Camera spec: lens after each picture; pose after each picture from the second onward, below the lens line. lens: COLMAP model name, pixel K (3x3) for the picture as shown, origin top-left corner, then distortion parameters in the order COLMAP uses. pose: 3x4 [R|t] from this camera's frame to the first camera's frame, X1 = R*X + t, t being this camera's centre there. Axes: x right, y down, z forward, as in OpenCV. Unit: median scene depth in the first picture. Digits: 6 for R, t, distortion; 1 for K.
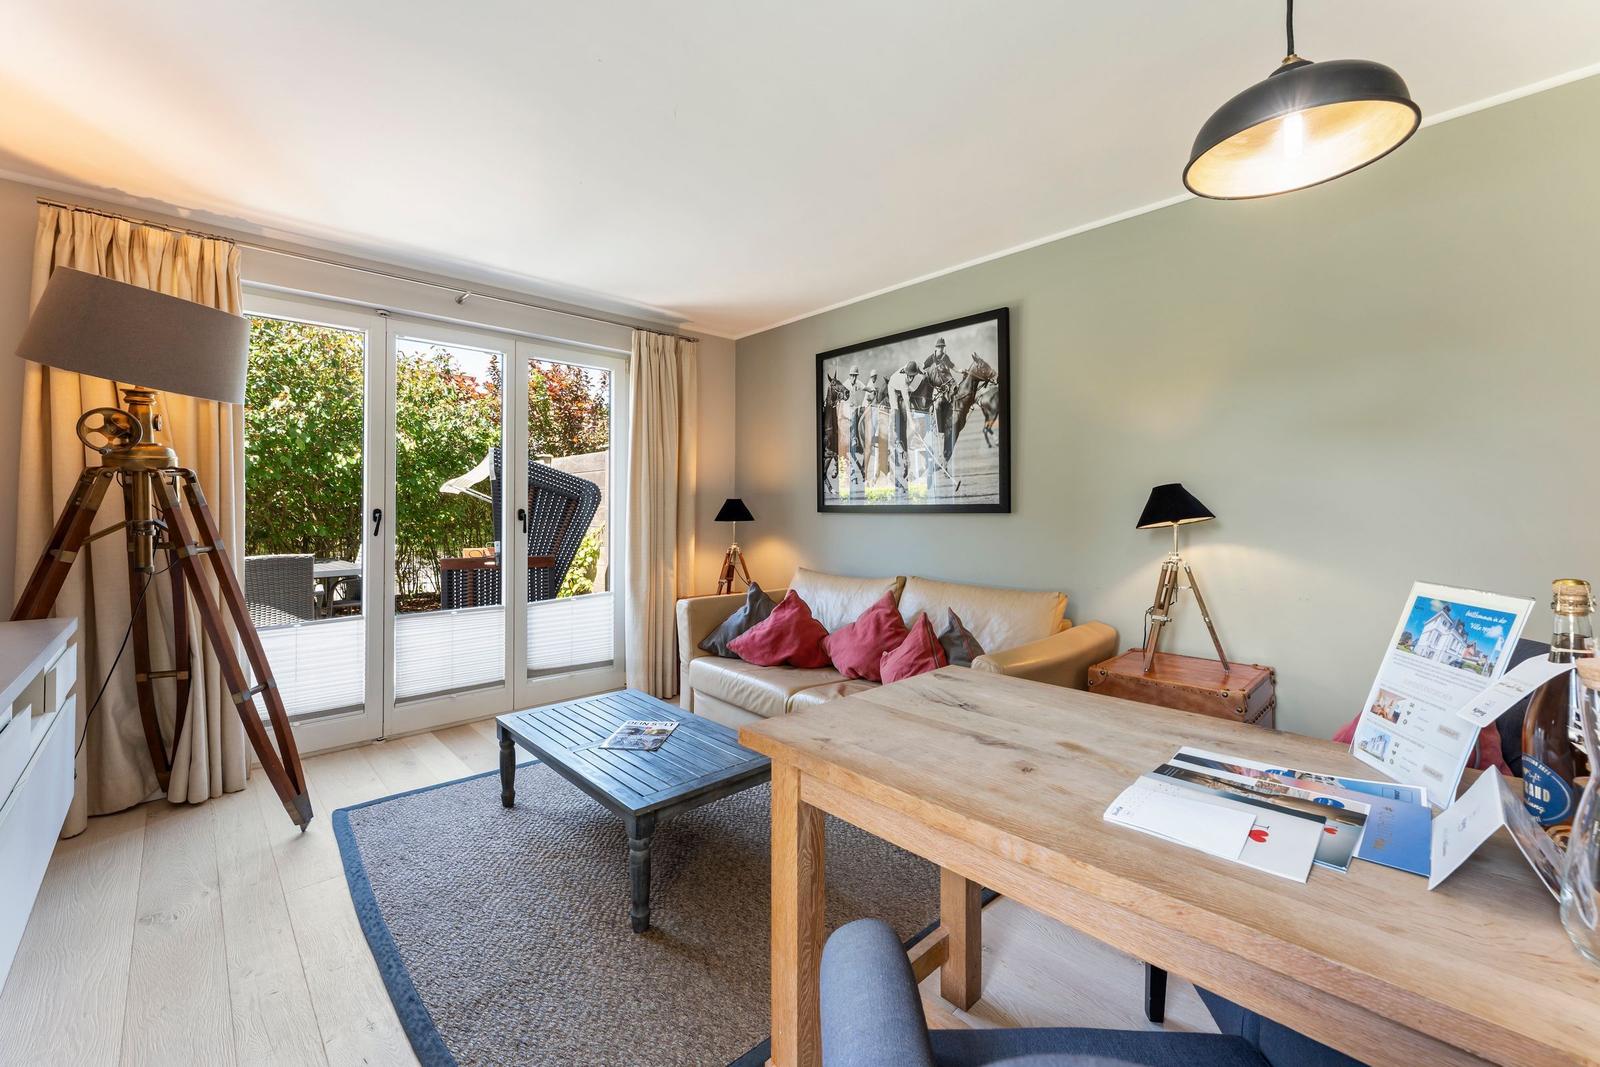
lens RADIAL K [[645.8, 0, 800.4], [0, 645.8, 498.4], [0, 0, 1]] dist [0.000523, -0.001170]
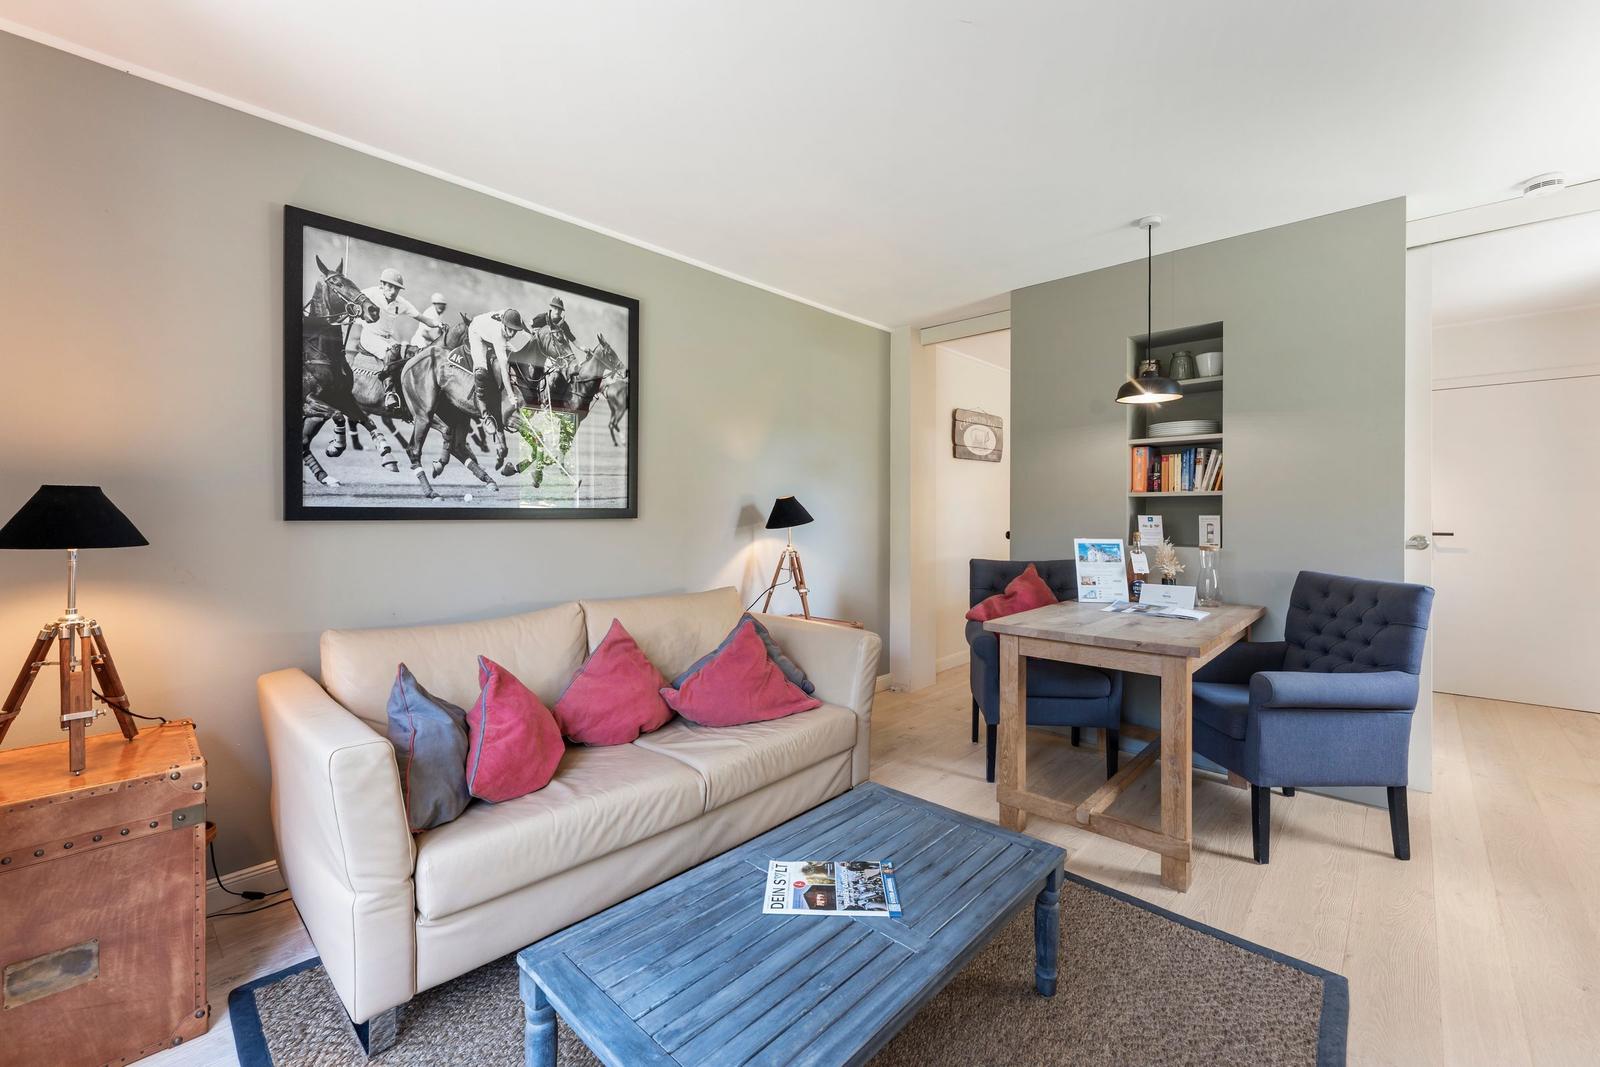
lens RADIAL K [[645.8, 0, 772.6], [0, 645.8, 529.2], [0, 0, 1]] dist [0.000523, -0.001170]
pose [[-0.017006, -0.025115, 0.999540, -0.808472], [-0.018898, 0.999514, 0.024793, 0.015404], [-0.999677, -0.018467, -0.017472, 1.030558]]
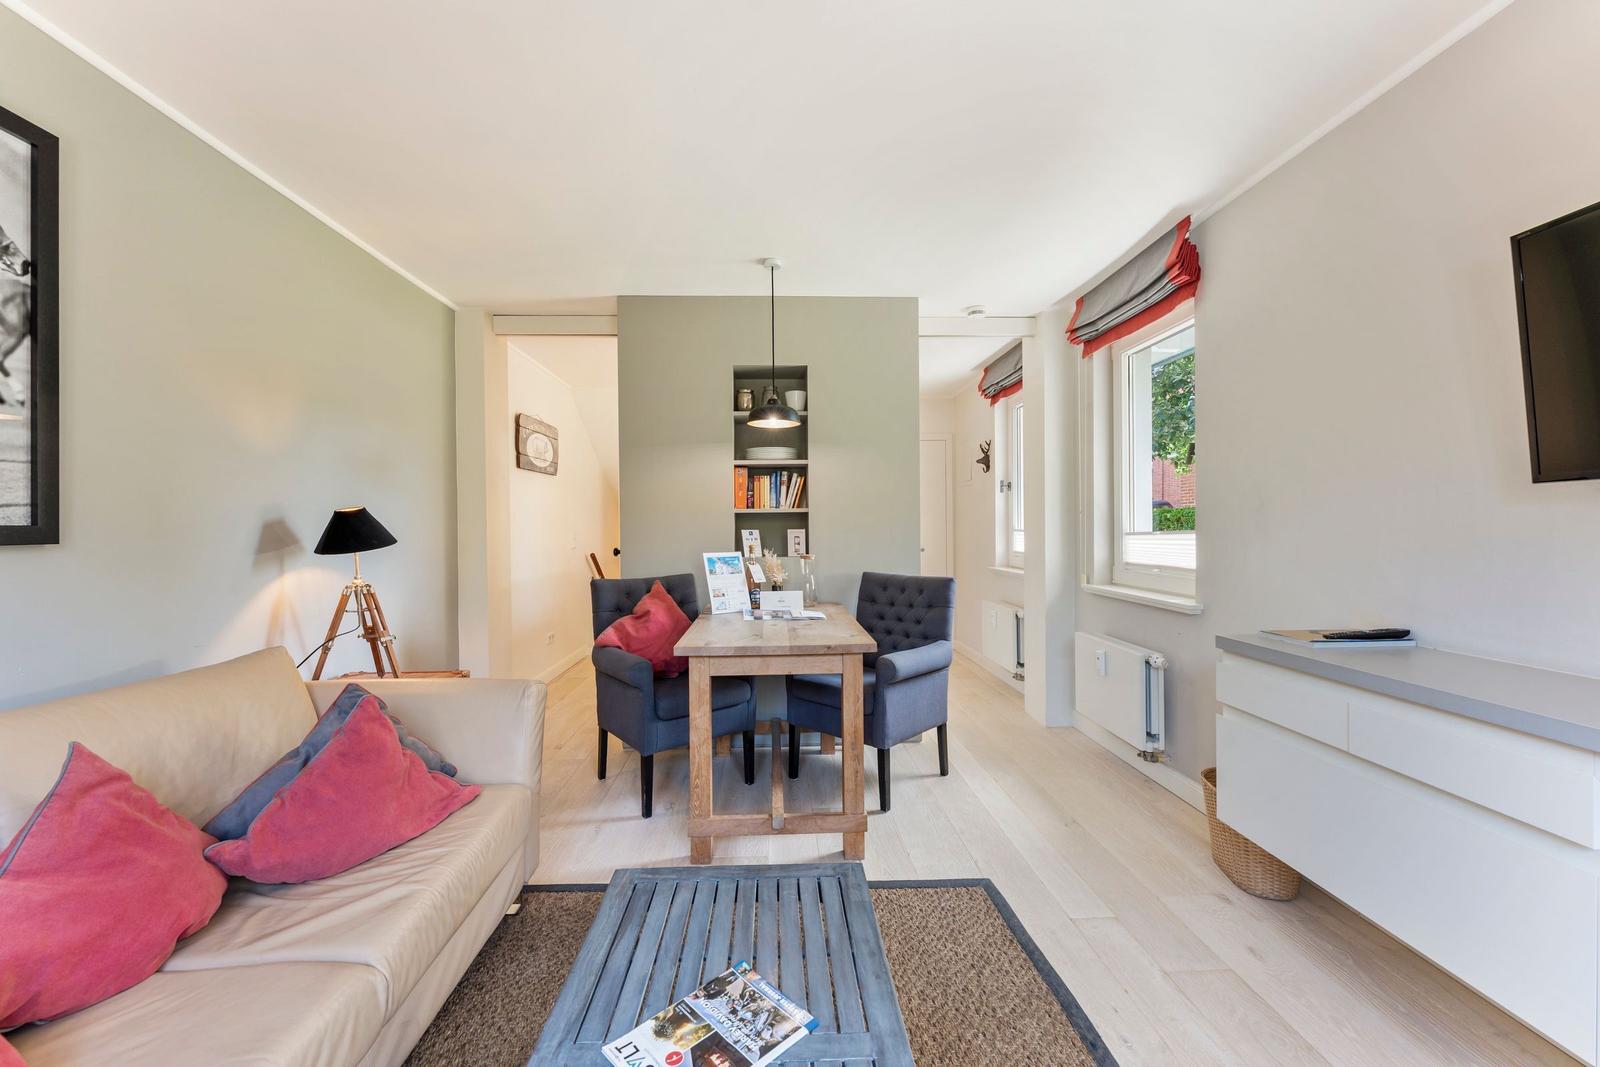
lens RADIAL K [[645.8, 0, 783.9], [0, 645.8, 539.1], [0, 0, 1]] dist [0.000523, -0.001170]
pose [[-0.733739, -0.005407, 0.679410, -0.562791], [-0.003086, 0.999985, 0.004625, 0.019403], [-0.679424, 0.001297, -0.733744, 1.244975]]
